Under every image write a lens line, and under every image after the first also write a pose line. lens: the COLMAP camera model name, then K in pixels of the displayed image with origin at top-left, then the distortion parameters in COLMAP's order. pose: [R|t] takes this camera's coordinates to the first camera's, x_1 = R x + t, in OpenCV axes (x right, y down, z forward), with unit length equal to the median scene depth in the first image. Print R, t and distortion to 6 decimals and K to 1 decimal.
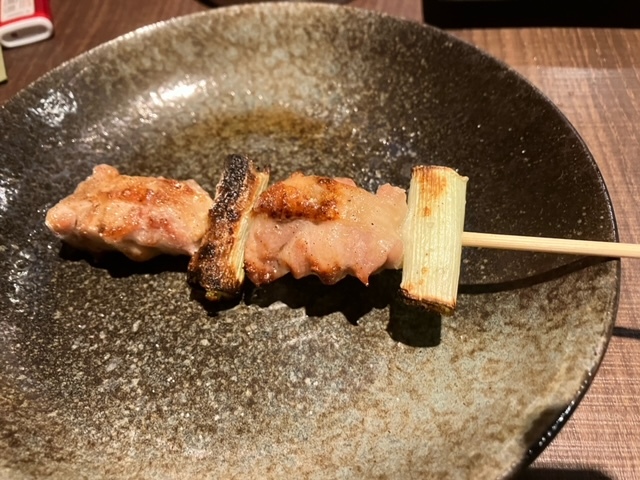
lens RADIAL K [[525.9, 0, 314.3], [0, 525.9, 223.6], [0, 0, 1]] dist [-0.021359, 0.004008]
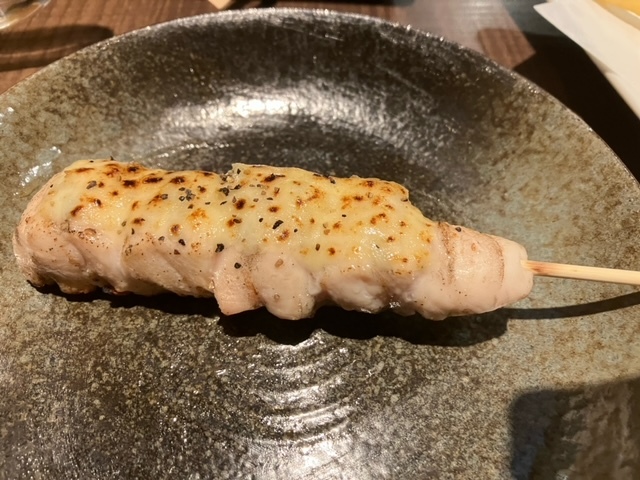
lens RADIAL K [[532.4, 0, 318.0], [0, 532.4, 233.7], [0, 0, 1]] dist [-0.058775, 0.076701]
pose [[0.460631, -0.701359, 0.543980, -0.428590], [0.666906, 0.677910, 0.309312, -0.250947], [-0.585709, 0.220305, 0.780007, 0.237145]]
